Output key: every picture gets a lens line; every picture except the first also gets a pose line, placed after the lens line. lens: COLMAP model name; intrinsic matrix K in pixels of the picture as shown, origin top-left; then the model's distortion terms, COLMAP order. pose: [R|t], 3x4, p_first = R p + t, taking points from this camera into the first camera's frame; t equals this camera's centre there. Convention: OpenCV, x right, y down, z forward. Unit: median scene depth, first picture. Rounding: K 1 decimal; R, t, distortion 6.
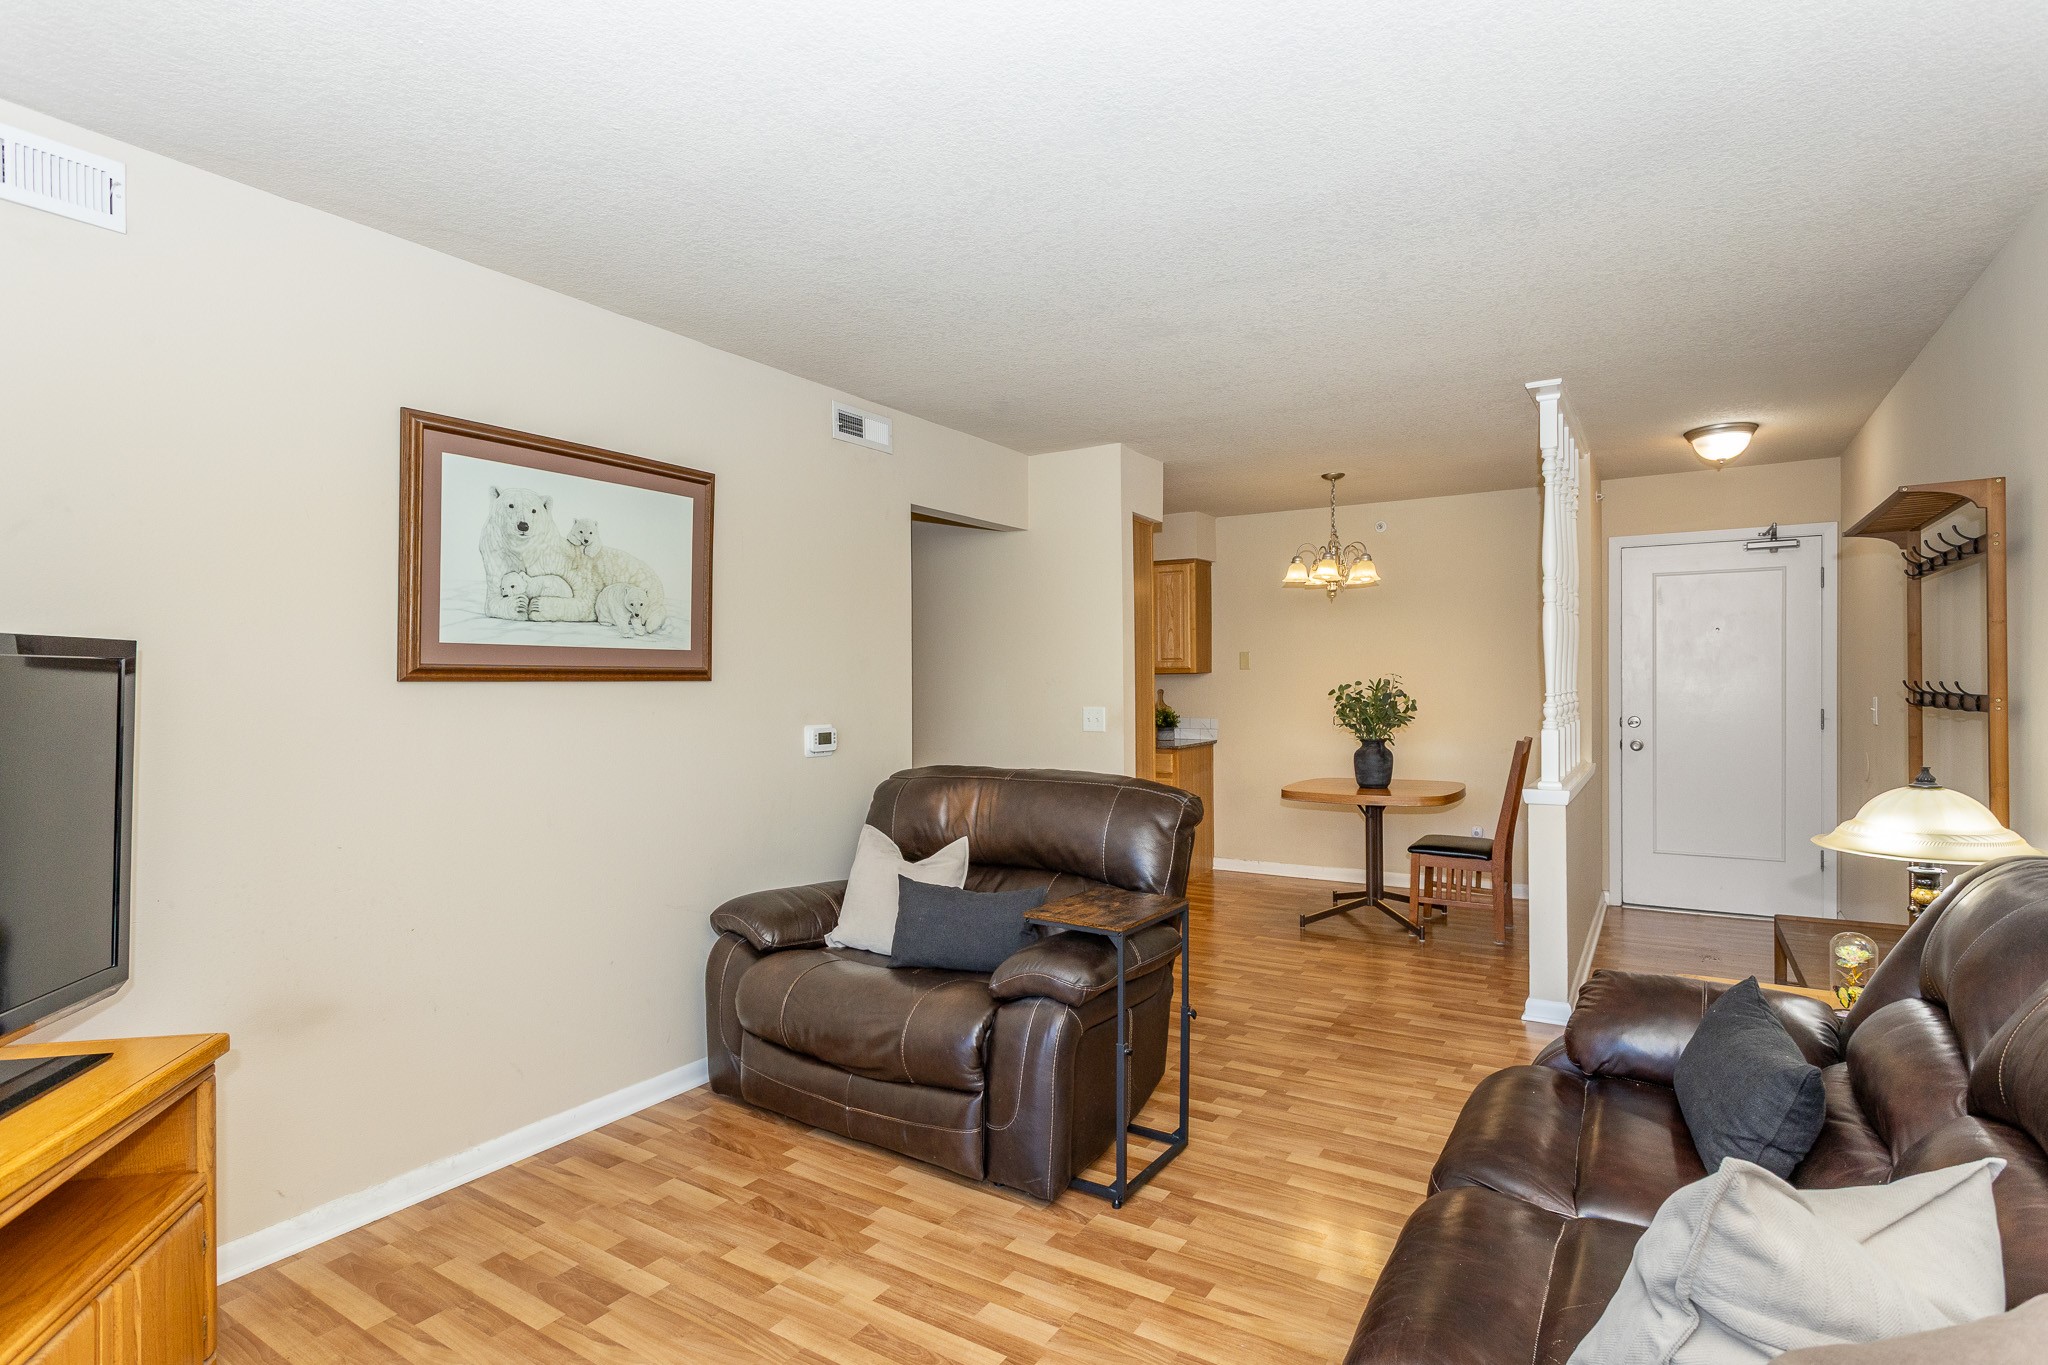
lens RADIAL K [[1009.0, 0, 1031.5], [0, 1009.0, 684.8], [0, 0, 1]] dist [-0.023359, 0.011217]
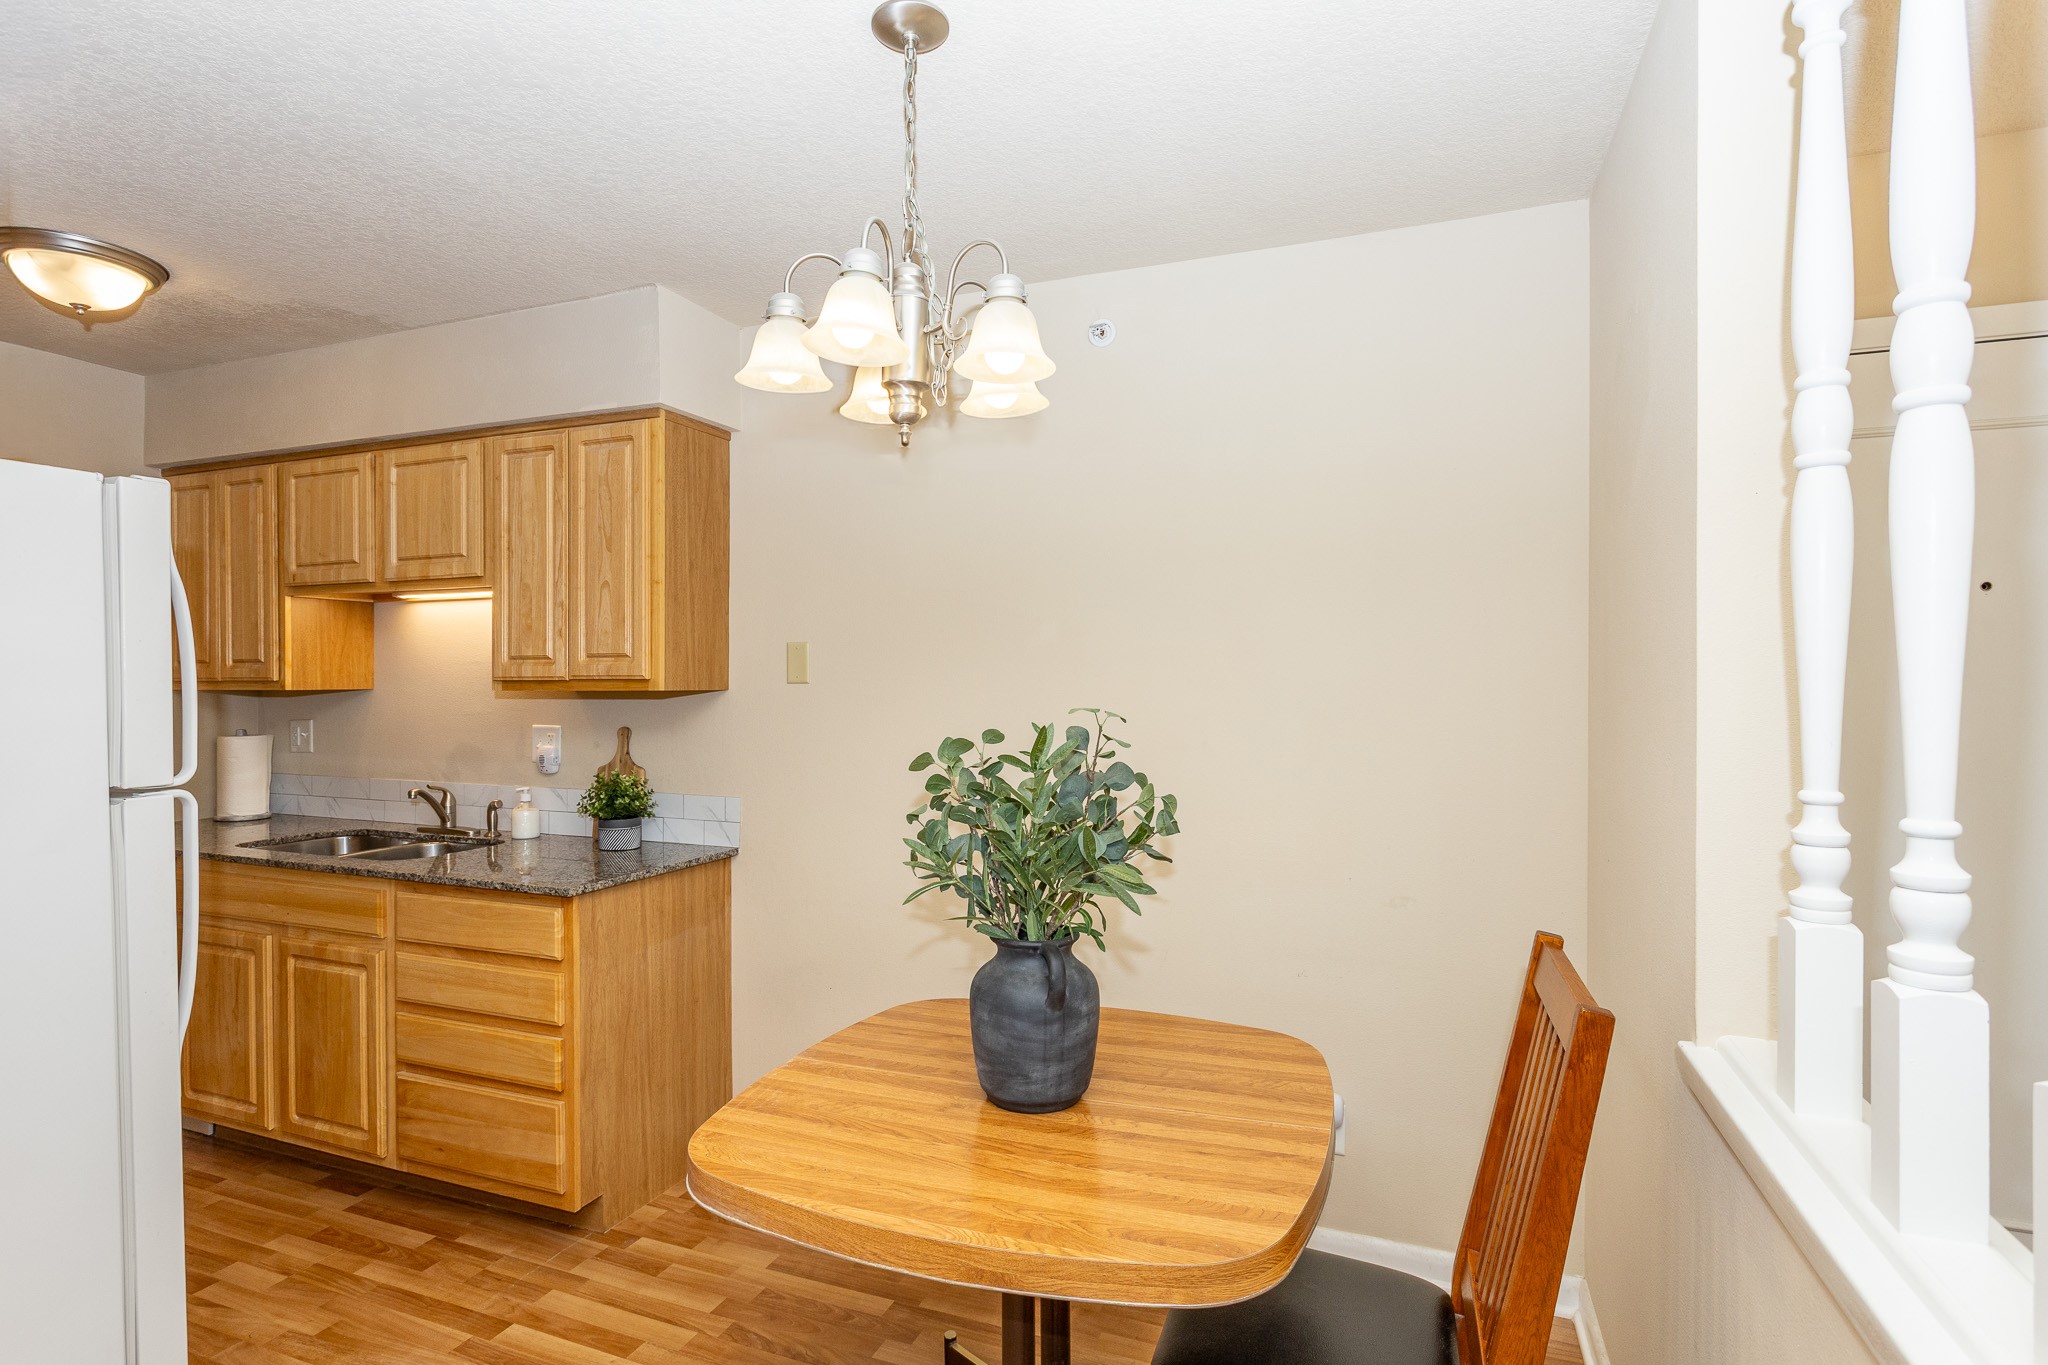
lens RADIAL K [[1033.0, 0, 1025.1], [0, 1033.0, 694.4], [0, 0, 1]] dist [-0.001954, -0.000669]
pose [[0.978749, 0.001826, 0.205053, 0.269882], [-0.002477, 0.999993, 0.002915, -0.014723], [-0.205046, -0.003361, 0.978747, 0.695271]]
